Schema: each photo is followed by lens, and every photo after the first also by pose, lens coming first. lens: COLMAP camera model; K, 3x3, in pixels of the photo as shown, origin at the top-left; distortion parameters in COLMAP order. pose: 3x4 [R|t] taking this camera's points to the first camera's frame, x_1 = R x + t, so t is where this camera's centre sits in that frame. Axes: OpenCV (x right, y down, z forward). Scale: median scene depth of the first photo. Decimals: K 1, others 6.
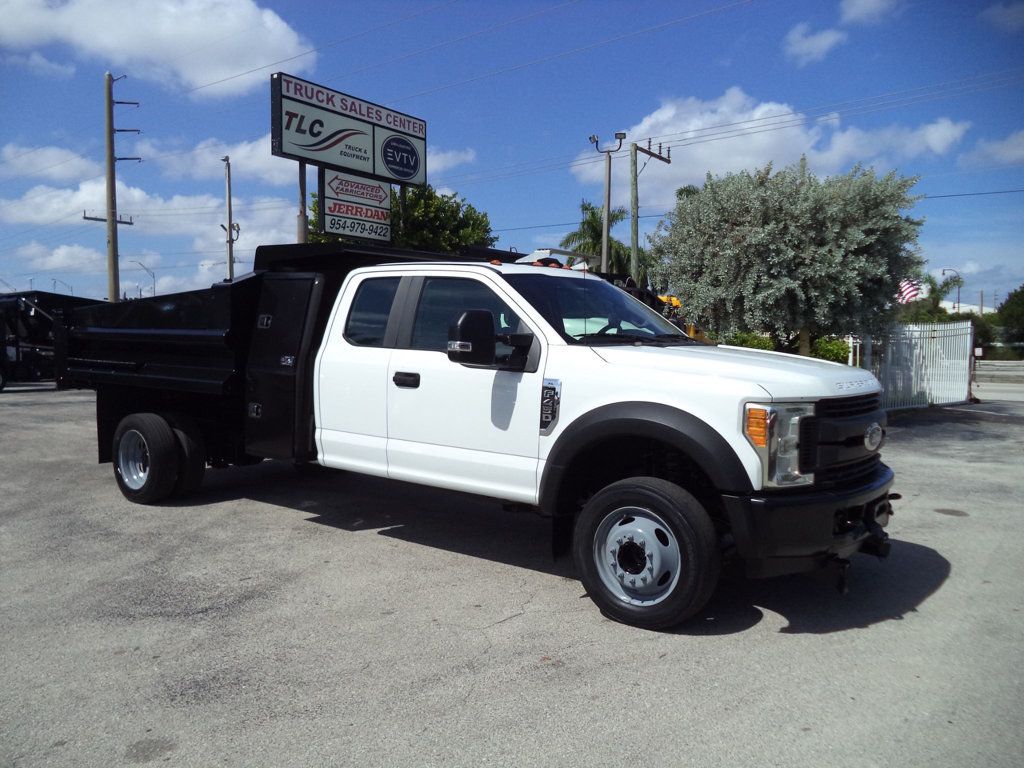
lens RADIAL K [[834.9, 0, 519.5], [0, 834.9, 392.0], [0, 0, 1]] dist [-0.025681, -0.004580]
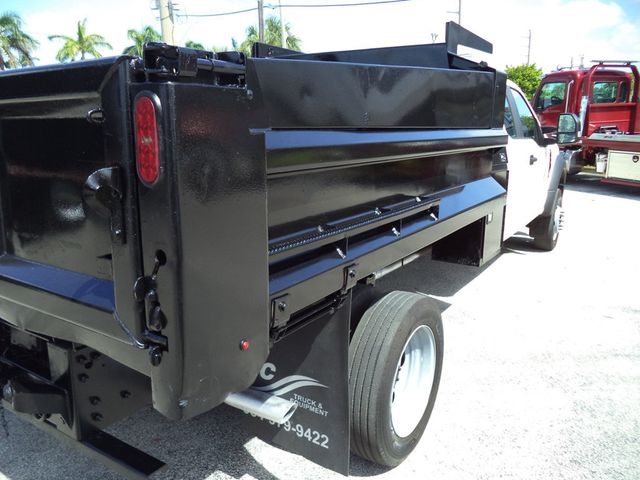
lens RADIAL K [[521.8, 0, 319.4], [0, 521.8, 242.4], [0, 0, 1]] dist [-0.025681, -0.004580]
pose [[-0.068747, -0.236869, 0.969106, -0.974258], [0.074991, 0.967429, 0.241779, -0.117157], [-0.994812, 0.089295, -0.048745, 1.351851]]
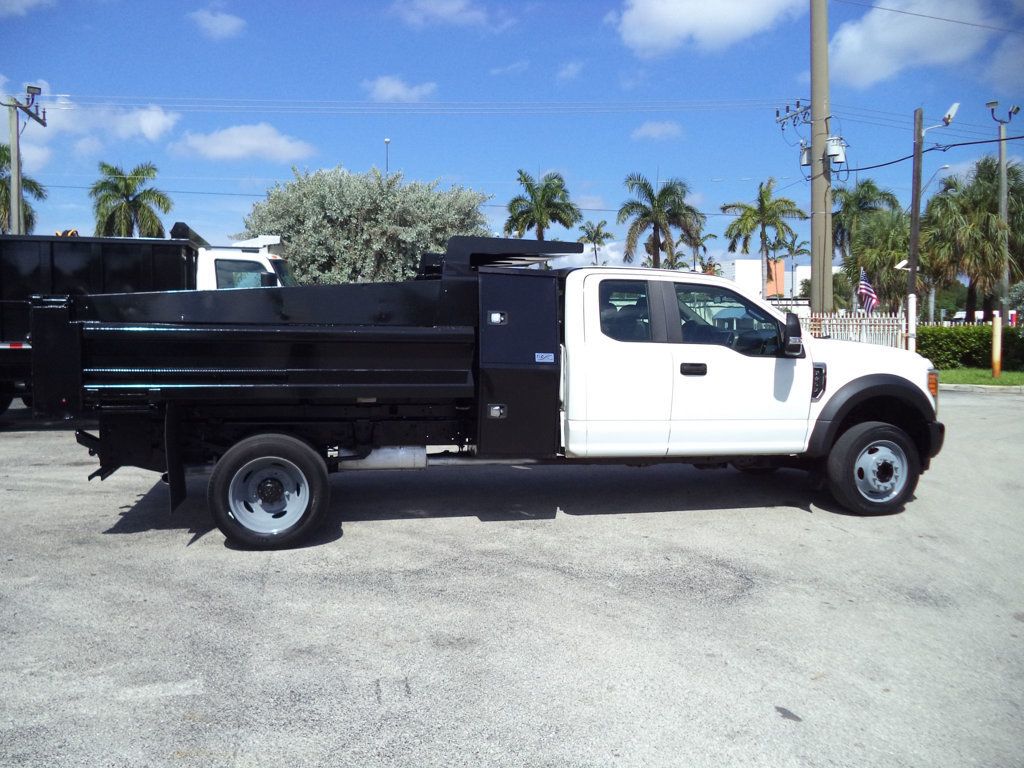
lens RADIAL K [[834.9, 0, 513.4], [0, 834.9, 389.1], [0, 0, 1]] dist [-0.025681, -0.004580]
pose [[0.633129, -0.068145, 0.771040, -1.158314], [0.054075, 0.997577, 0.043763, -0.049743], [-0.772155, 0.013986, 0.635281, 0.416233]]
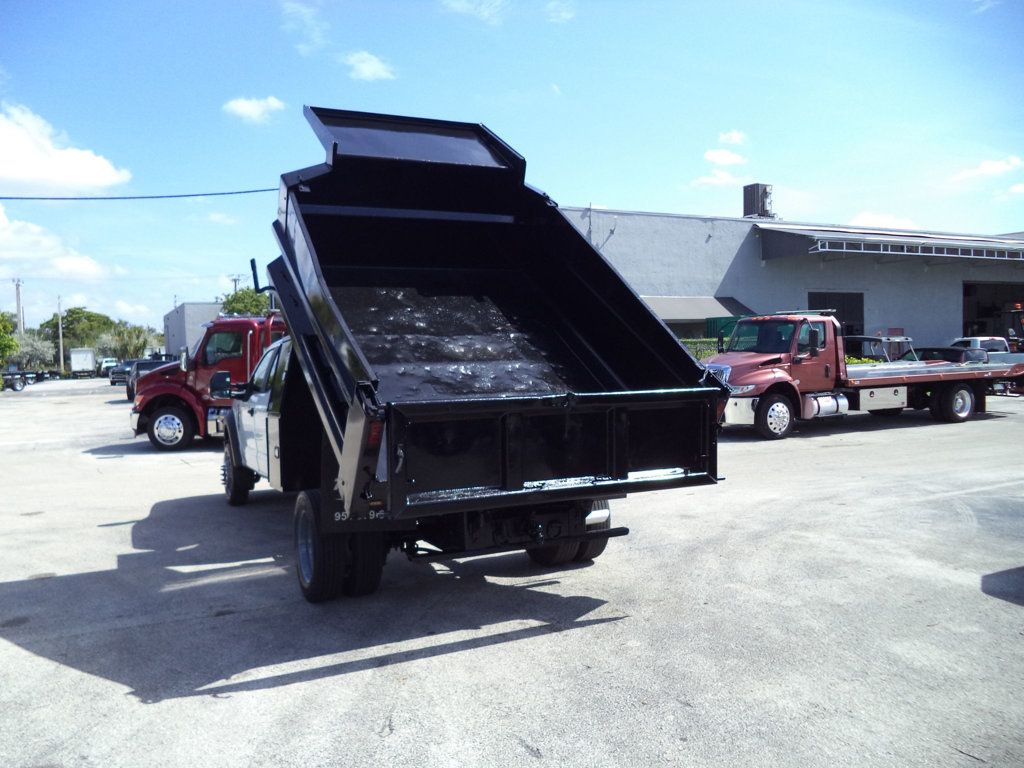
lens RADIAL K [[834.9, 0, 511.1], [0, 834.9, 365.5], [0, 0, 1]] dist [-0.025681, -0.004580]
pose [[-0.894174, 0.013800, 0.447508, -1.050161], [0.051329, 0.996094, 0.071846, -0.207543], [-0.444768, 0.087213, -0.891389, 2.389962]]
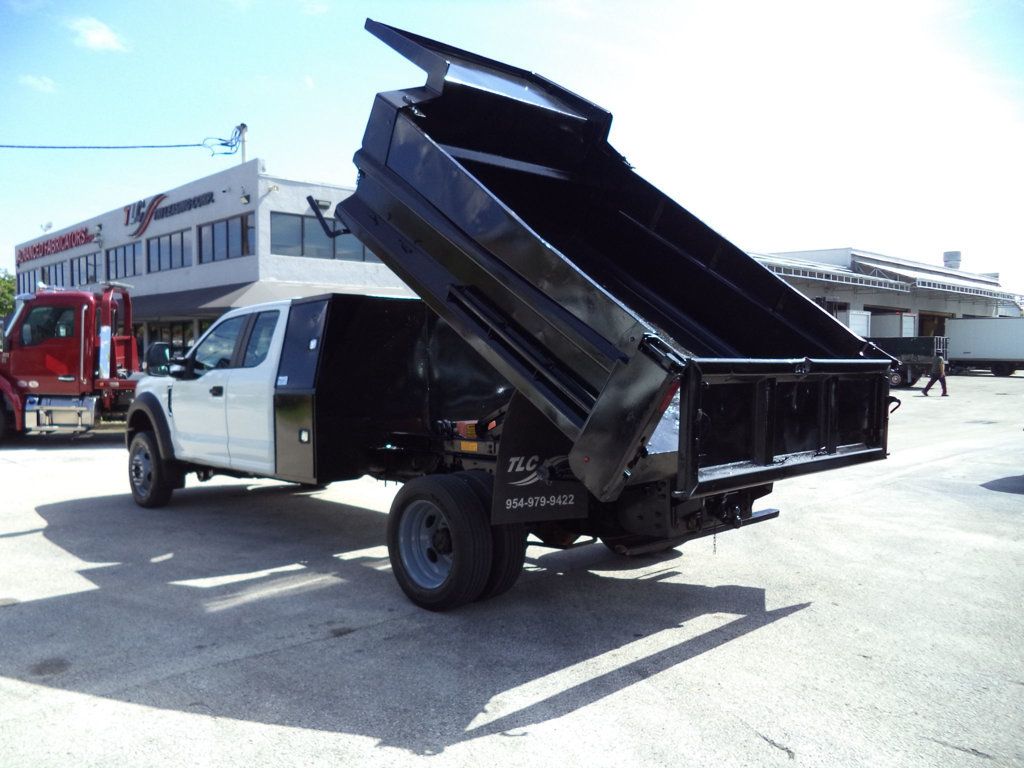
lens RADIAL K [[834.9, 0, 504.7], [0, 834.9, 368.6], [0, 0, 1]] dist [-0.025681, -0.004580]
pose [[-0.986288, -0.006293, 0.164913, -0.570083], [0.007158, 0.996702, 0.080838, -0.170417], [-0.164878, 0.080910, -0.982990, 2.413833]]
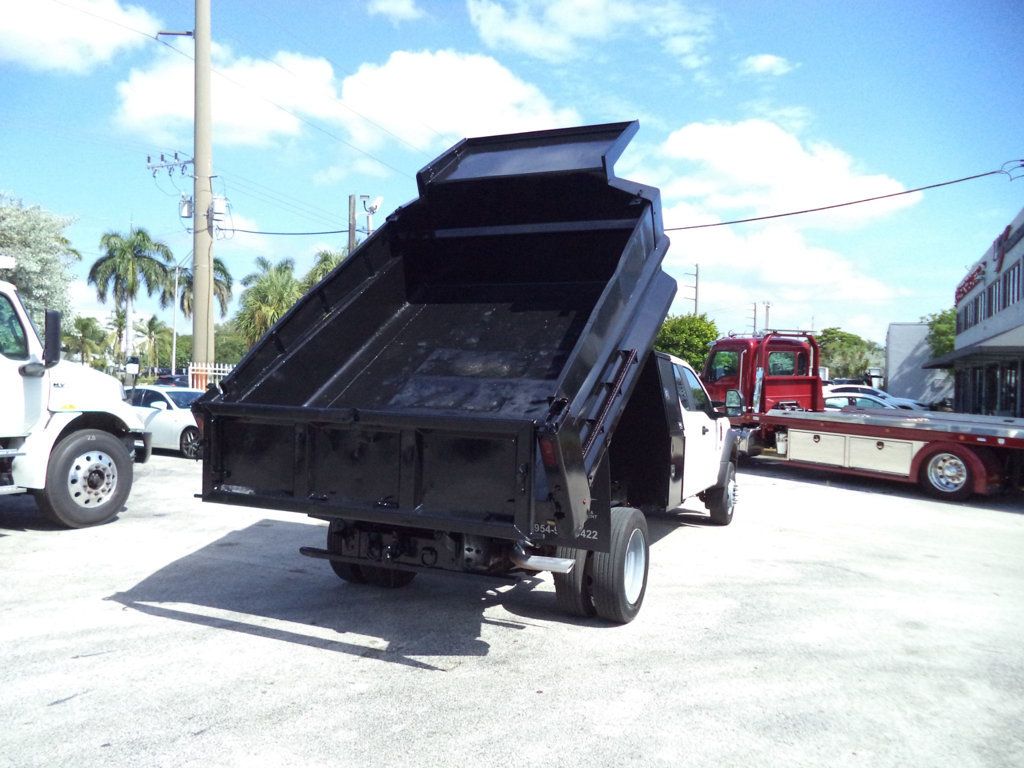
lens RADIAL K [[834.9, 0, 513.8], [0, 834.9, 383.1], [0, 0, 1]] dist [-0.025681, -0.004580]
pose [[-0.221434, -0.018272, 0.975004, -1.555690], [0.034440, 0.999054, 0.026544, -0.155614], [-0.974567, 0.039457, -0.220596, 1.625808]]
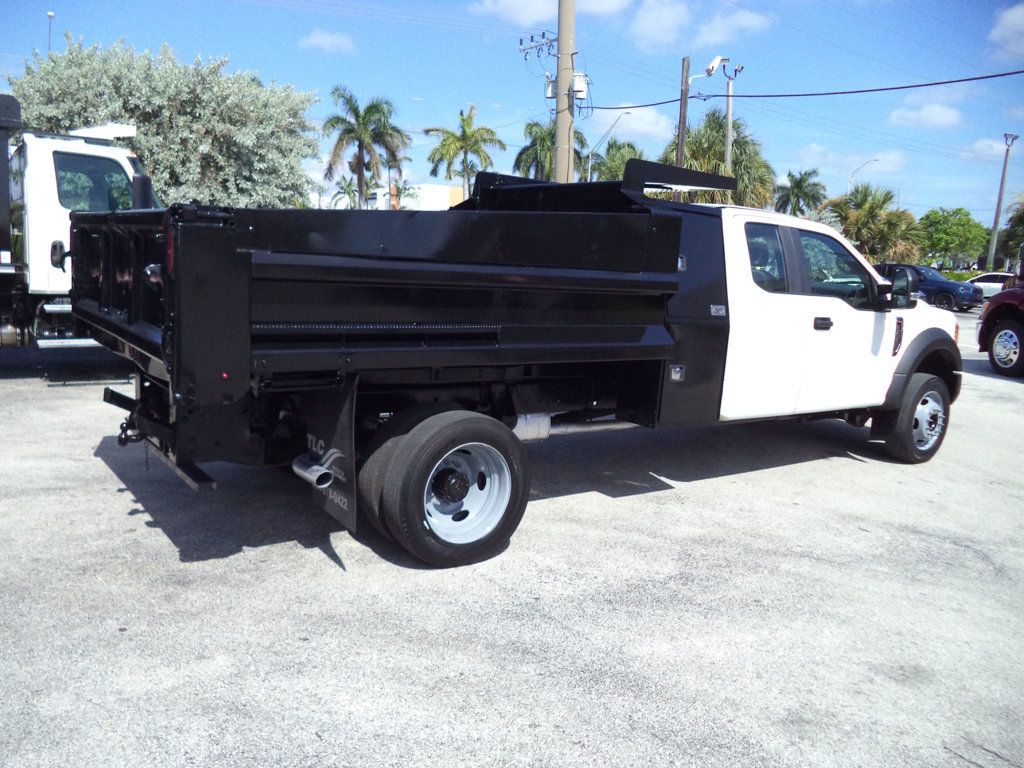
lens RADIAL K [[834.9, 0, 515.0], [0, 834.9, 383.9], [0, 0, 1]] dist [-0.025681, -0.004580]
pose [[0.287015, -0.144562, 0.946955, -1.263251], [0.019041, 0.989213, 0.145242, -0.099761], [-0.957737, -0.023655, 0.286671, 1.016014]]
